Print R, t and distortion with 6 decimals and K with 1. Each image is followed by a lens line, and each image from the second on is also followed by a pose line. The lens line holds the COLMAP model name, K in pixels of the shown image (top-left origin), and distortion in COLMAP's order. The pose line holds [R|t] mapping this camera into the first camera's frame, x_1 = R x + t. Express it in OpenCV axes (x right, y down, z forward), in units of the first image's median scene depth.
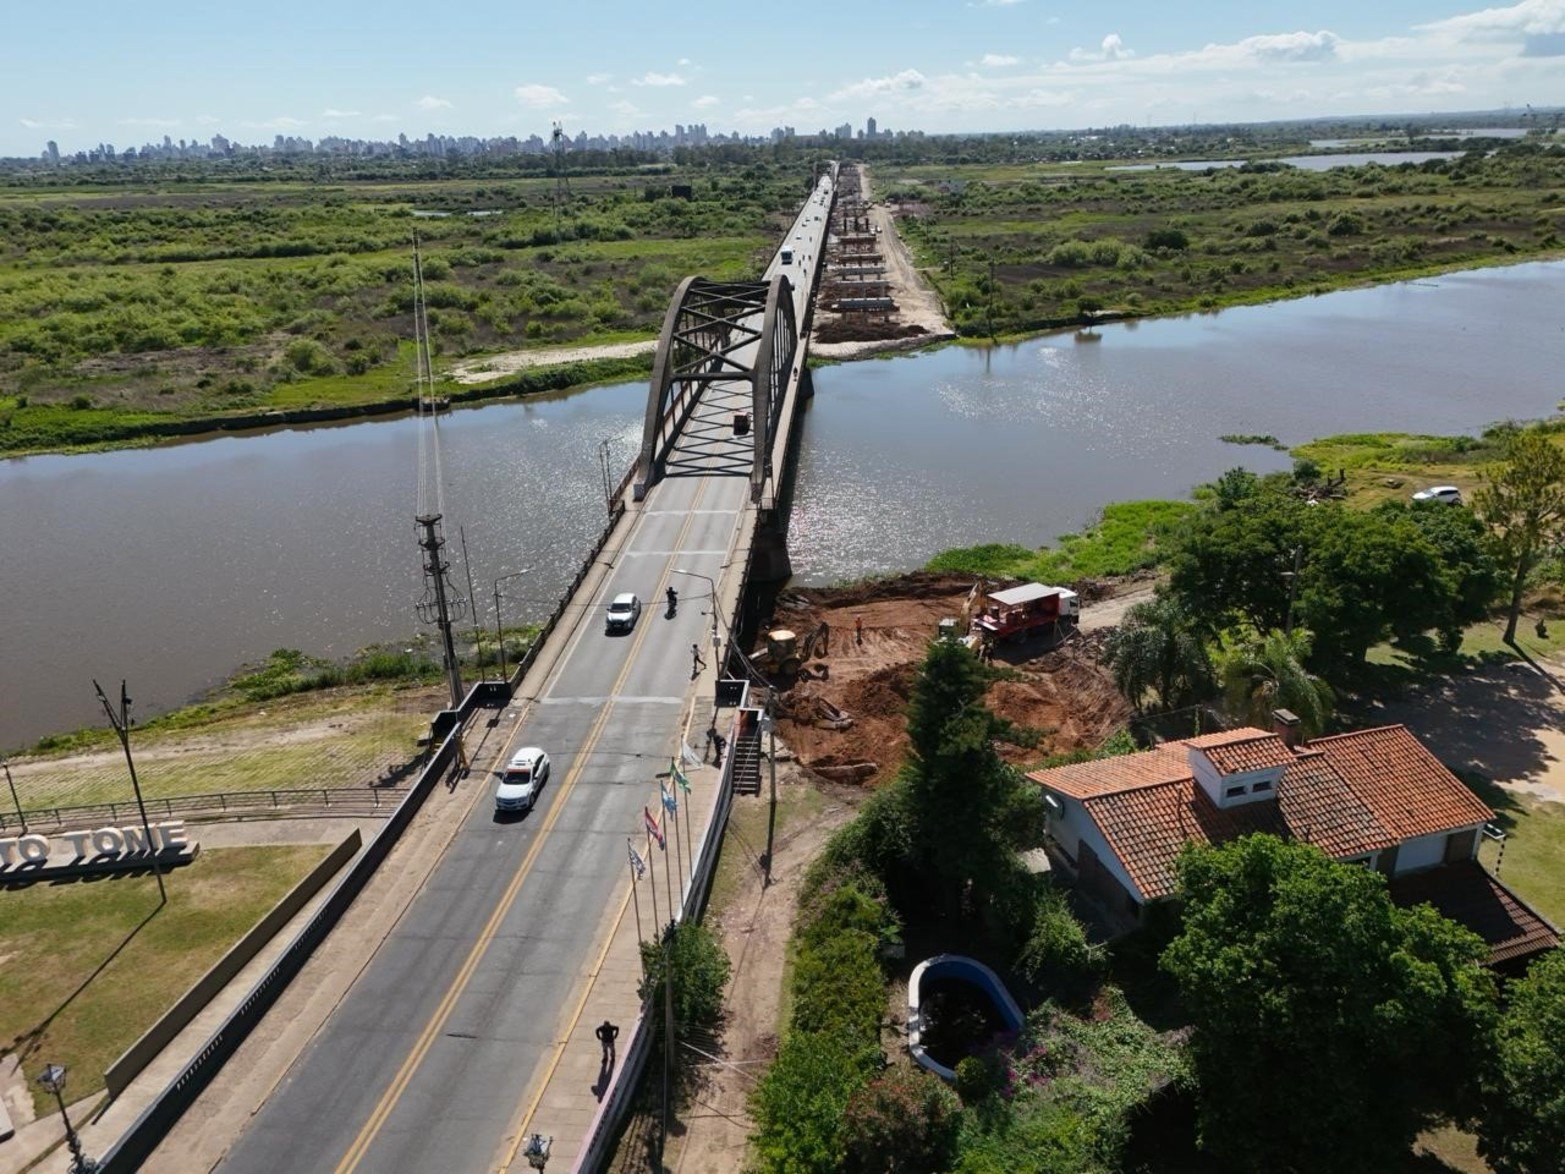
lens RADIAL K [[1147.1, 0, 782.5], [0, 1147.1, 587.0], [0, 0, 1]] dist [0.078732, -0.076144]
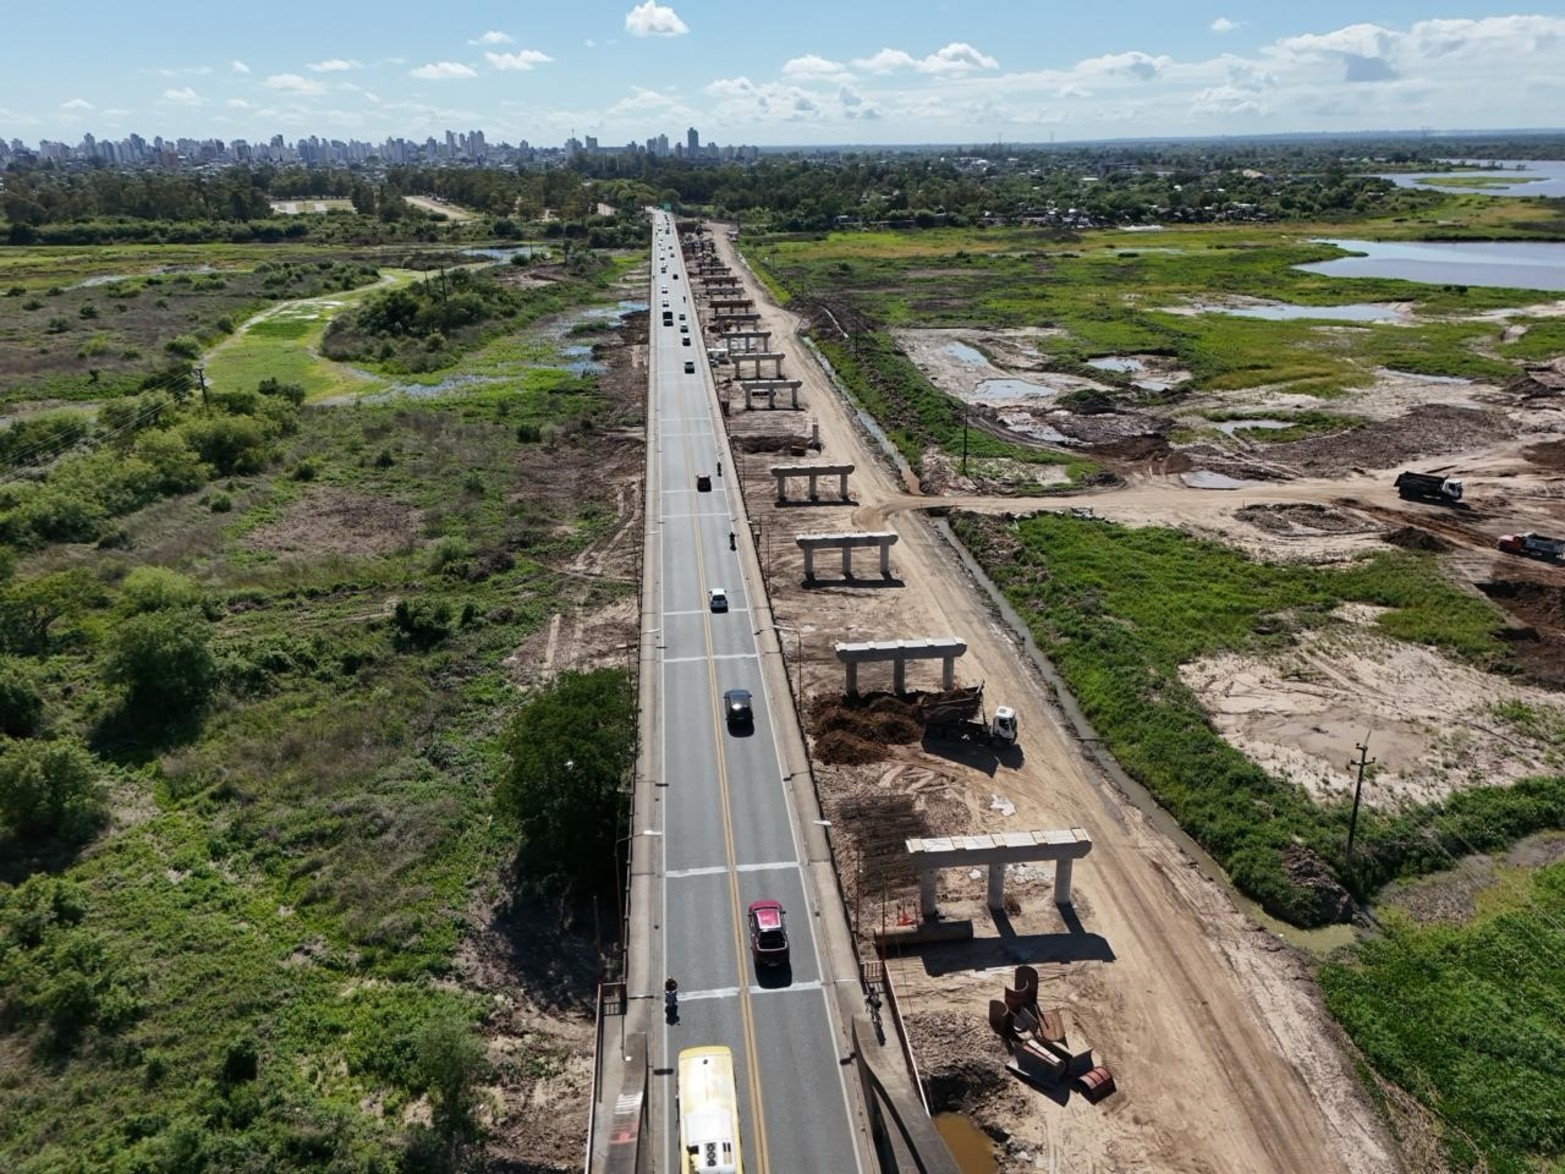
lens RADIAL K [[1185.4, 0, 782.5], [0, 1185.4, 587.0], [0, 0, 1]] dist [0.004431, 0.008685]
pose [[0.988139, -0.030188, 0.150564, 0.121113], [0.032596, 0.999377, -0.013550, -1.604341], [-0.150061, 0.018297, 0.988507, 3.954626]]
